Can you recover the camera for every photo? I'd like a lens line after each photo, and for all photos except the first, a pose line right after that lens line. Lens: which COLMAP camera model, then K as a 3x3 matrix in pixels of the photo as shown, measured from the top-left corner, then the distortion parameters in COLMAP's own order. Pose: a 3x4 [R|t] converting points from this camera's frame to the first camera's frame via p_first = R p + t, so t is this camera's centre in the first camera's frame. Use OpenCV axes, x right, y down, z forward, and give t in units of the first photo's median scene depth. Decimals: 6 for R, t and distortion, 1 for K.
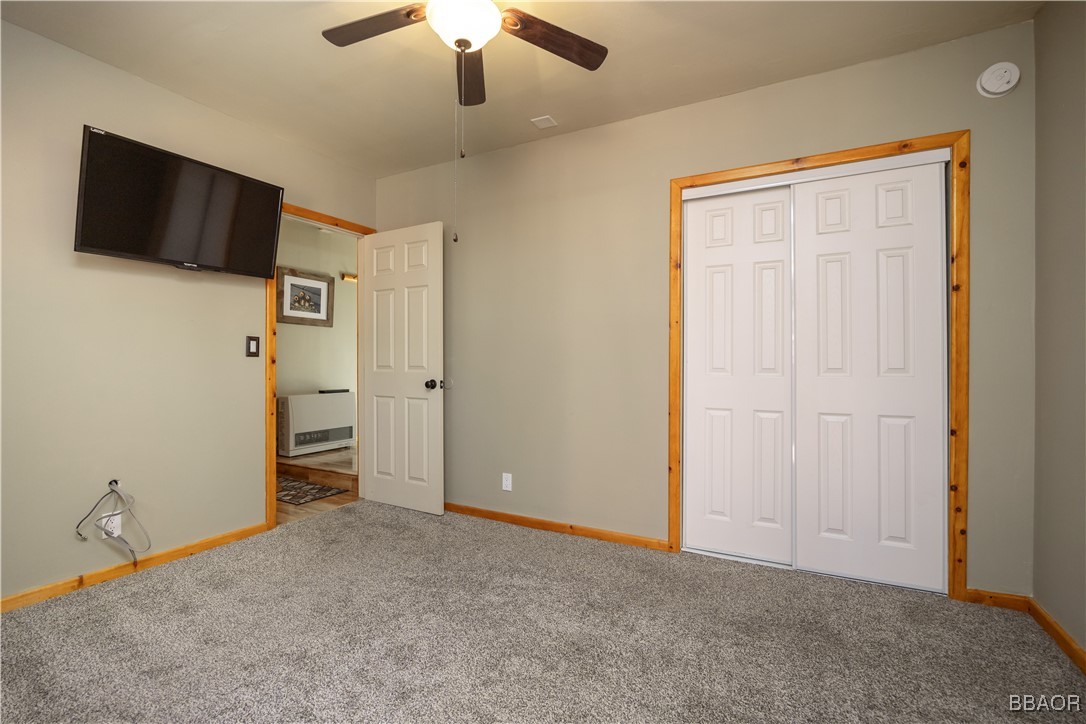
lens RADIAL K [[488.2, 0, 543.0], [0, 488.2, 362.0], [0, 0, 1]] dist [-0.001407, -0.000115]
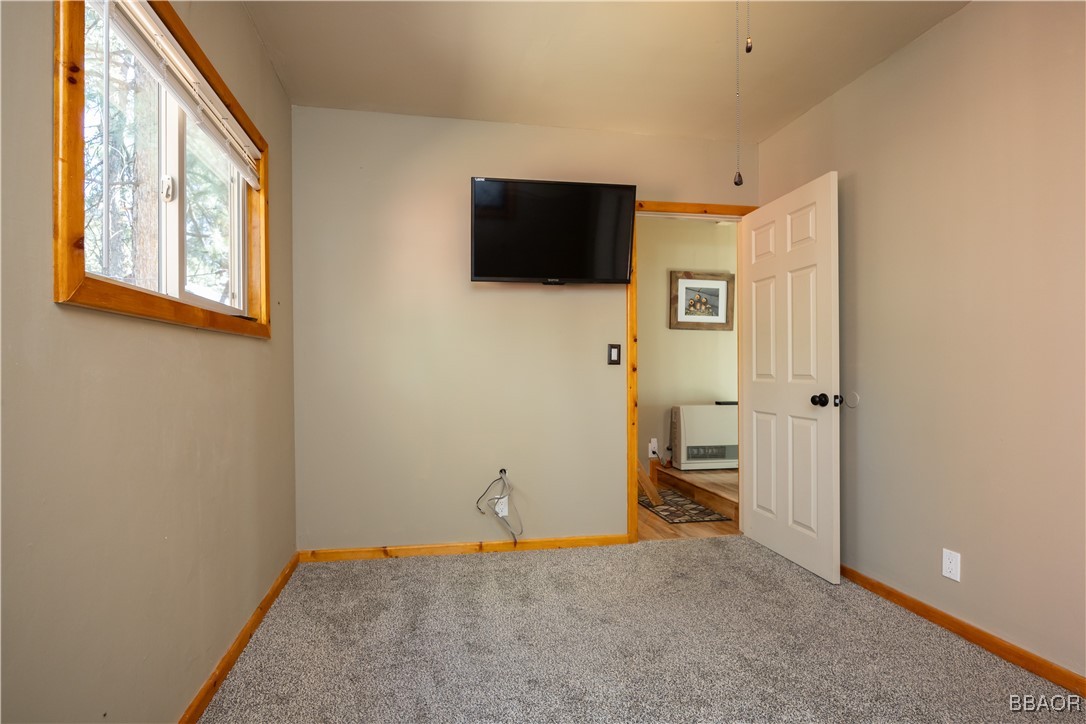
lens RADIAL K [[516.3, 0, 513.3], [0, 516.3, 373.2], [0, 0, 1]] dist [-0.003654, 0.000043]
pose [[0.617685, 0.000922, -0.786425, 0.091115], [0.003412, 0.999987, 0.003852, 0.001637], [0.786418, -0.005062, 0.617674, 0.166263]]
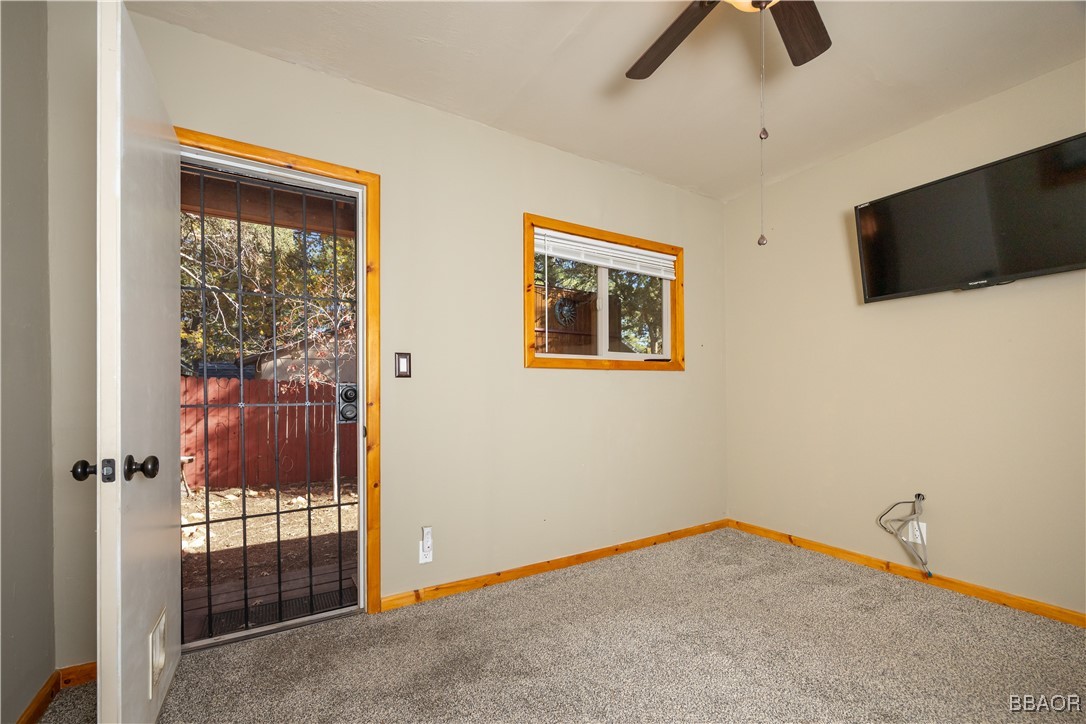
lens RADIAL K [[454.9, 0, 519.0], [0, 454.9, 398.1], [0, 0, 1]] dist [-0.000217, -0.000064]
pose [[-0.525810, 0.002662, -0.850598, 0.345943], [0.001827, 0.999996, 0.002000, 0.012616], [0.850600, -0.000503, -0.525813, 0.531281]]
